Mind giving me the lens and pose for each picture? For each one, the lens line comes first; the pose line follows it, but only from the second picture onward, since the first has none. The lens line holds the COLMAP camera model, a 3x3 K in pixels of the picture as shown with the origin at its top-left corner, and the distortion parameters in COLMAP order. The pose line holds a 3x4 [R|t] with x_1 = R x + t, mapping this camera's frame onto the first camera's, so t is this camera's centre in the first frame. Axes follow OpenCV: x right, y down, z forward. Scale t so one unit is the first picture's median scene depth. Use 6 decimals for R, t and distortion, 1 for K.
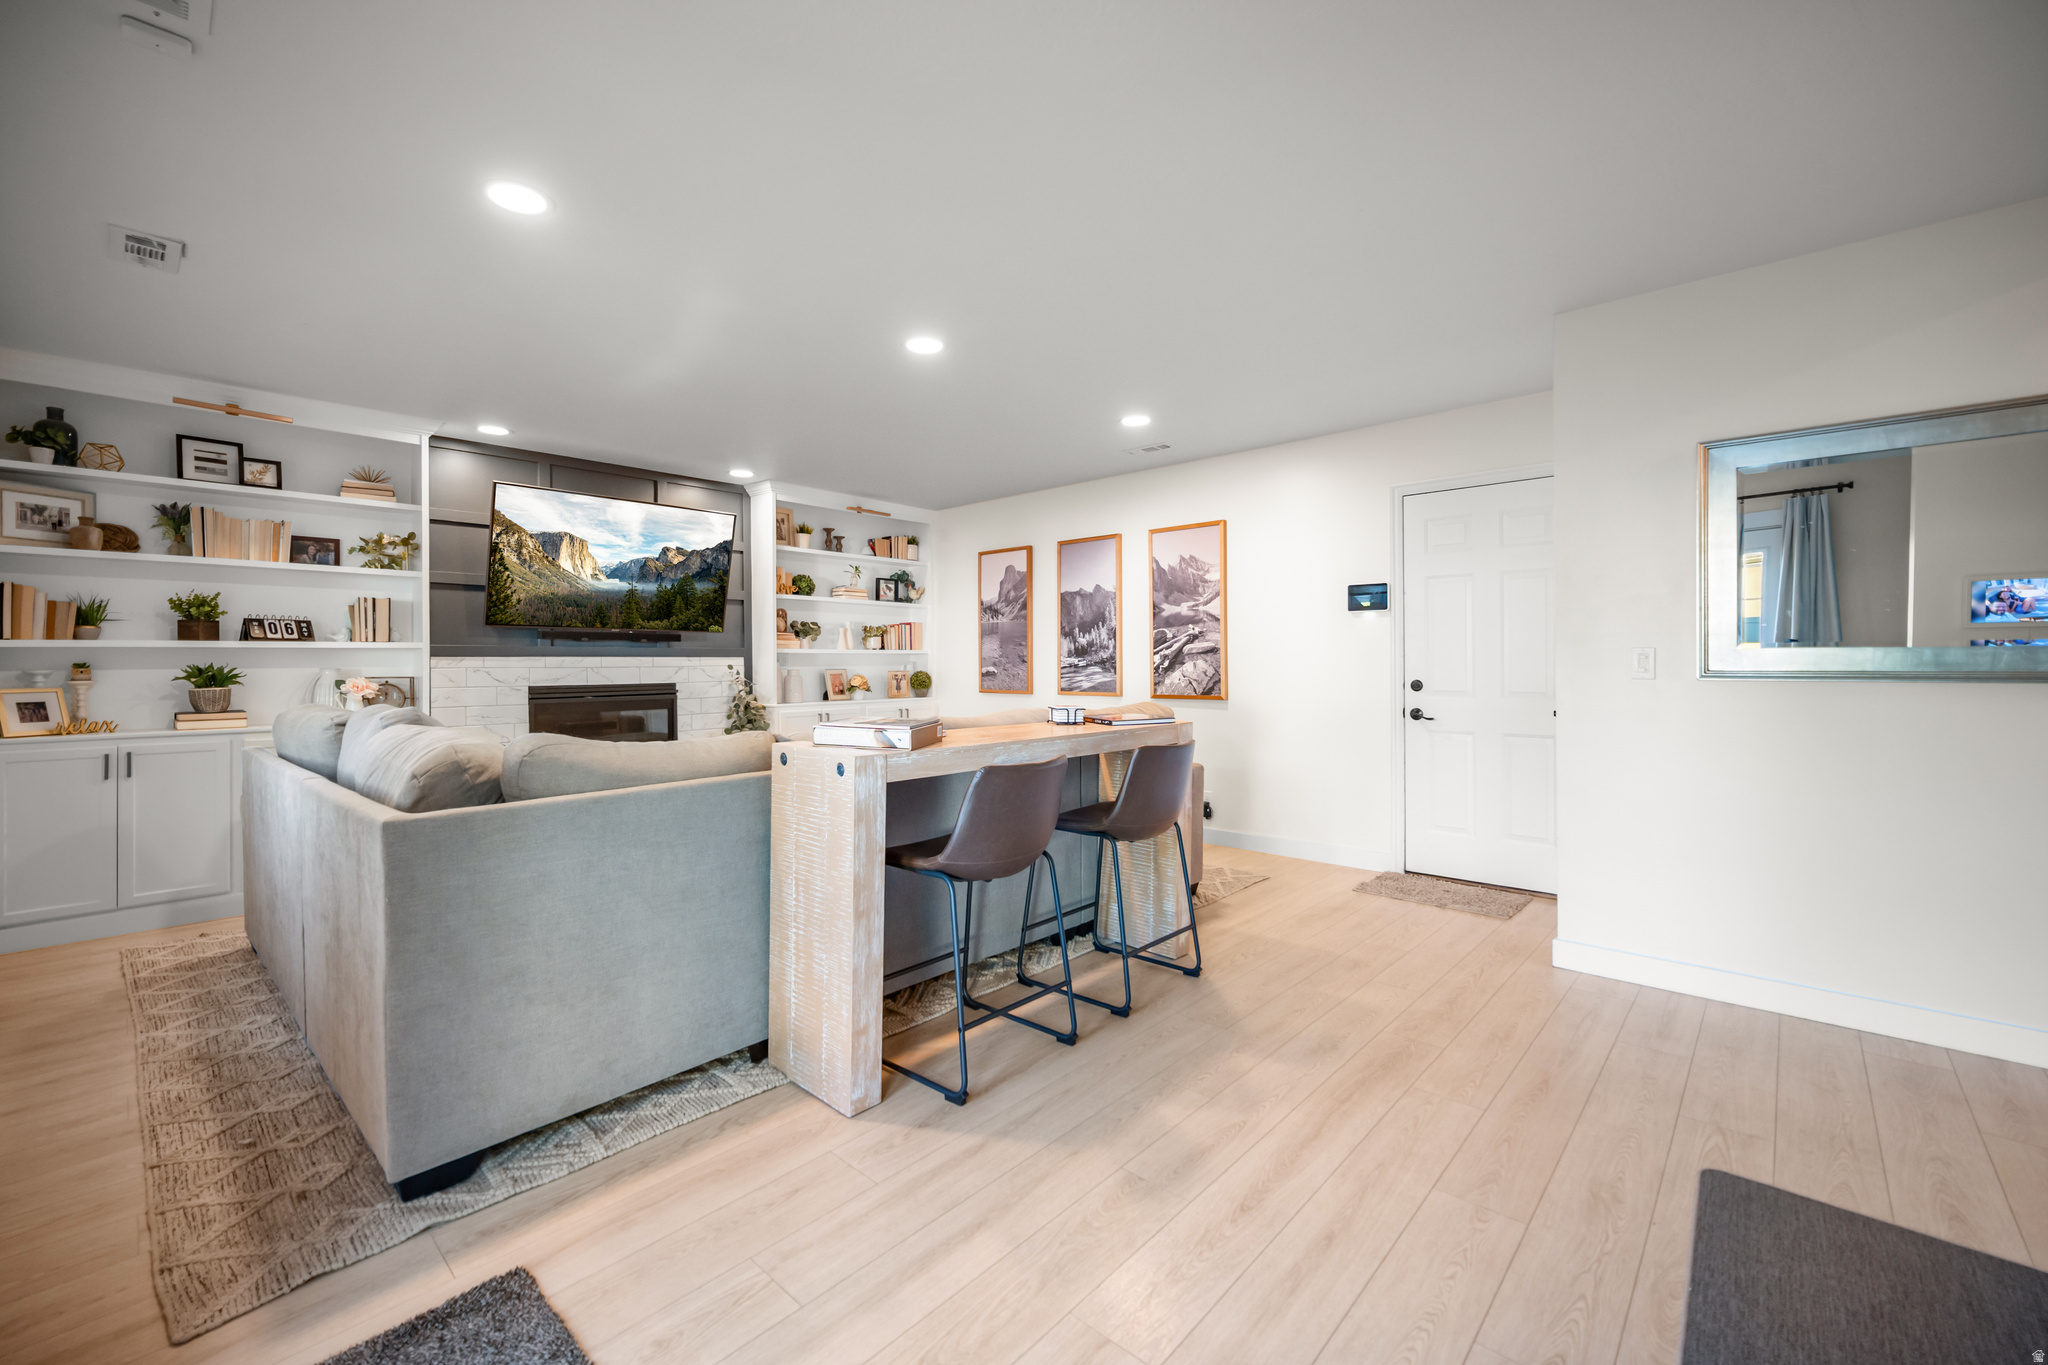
lens RADIAL K [[843.2, 0, 1032.5], [0, 843.2, 667.4], [0, 0, 1]] dist [0.000292, -0.000273]
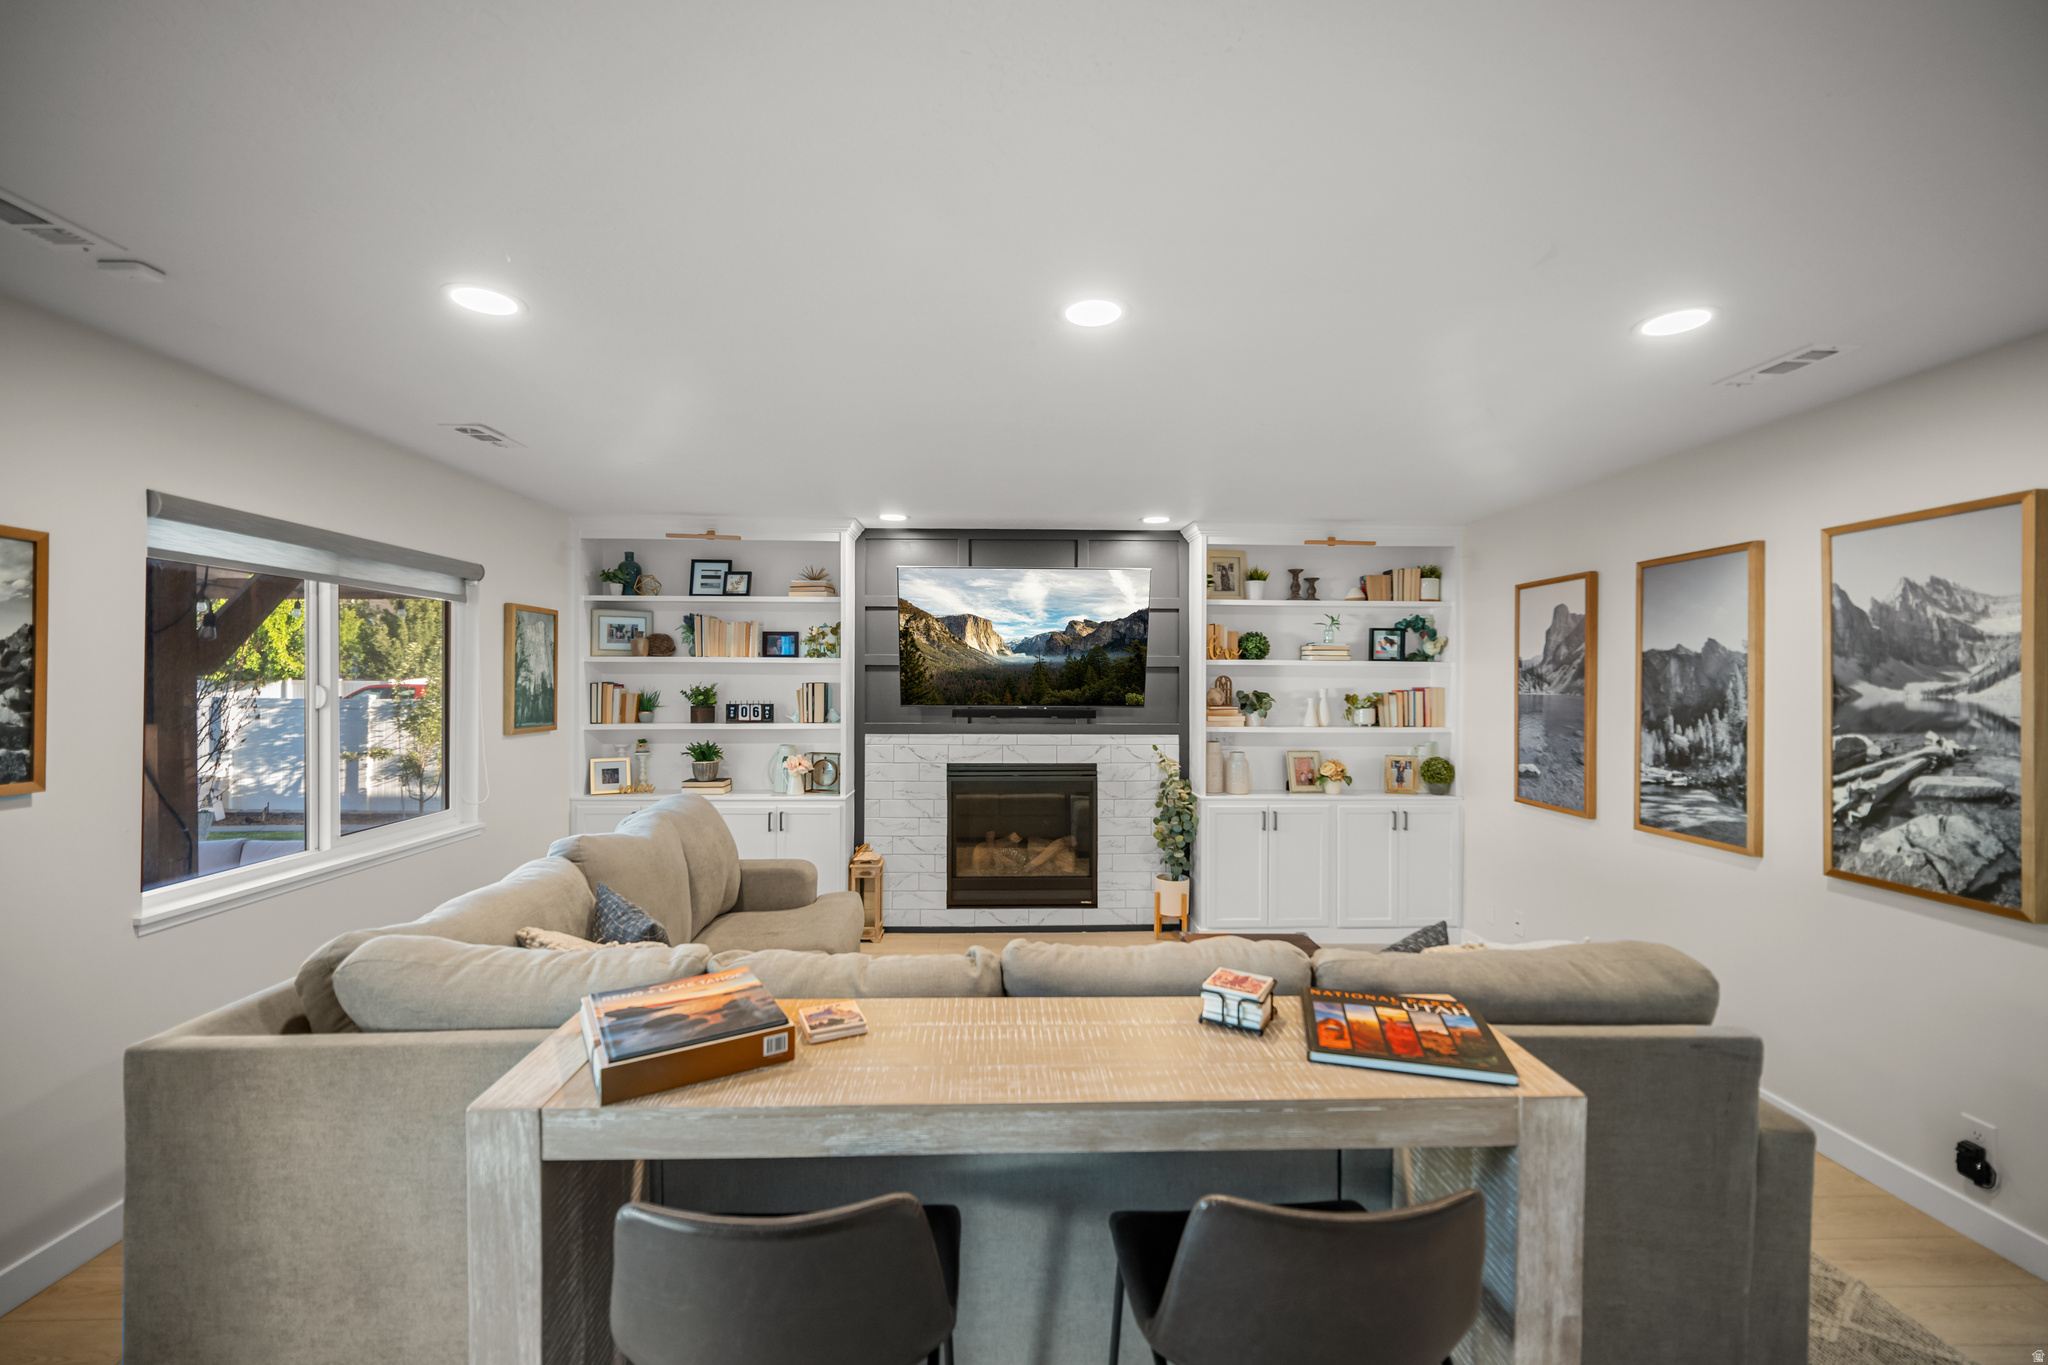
lens RADIAL K [[843.2, 0, 1021.9], [0, 843.2, 682.8], [0, 0, 1]] dist [0.000292, -0.000273]
pose [[0.693365, 0.010502, -0.720510, 0.170003], [-0.012969, 0.999914, 0.002094, -0.069805], [0.720470, 0.007892, 0.693441, 0.331471]]
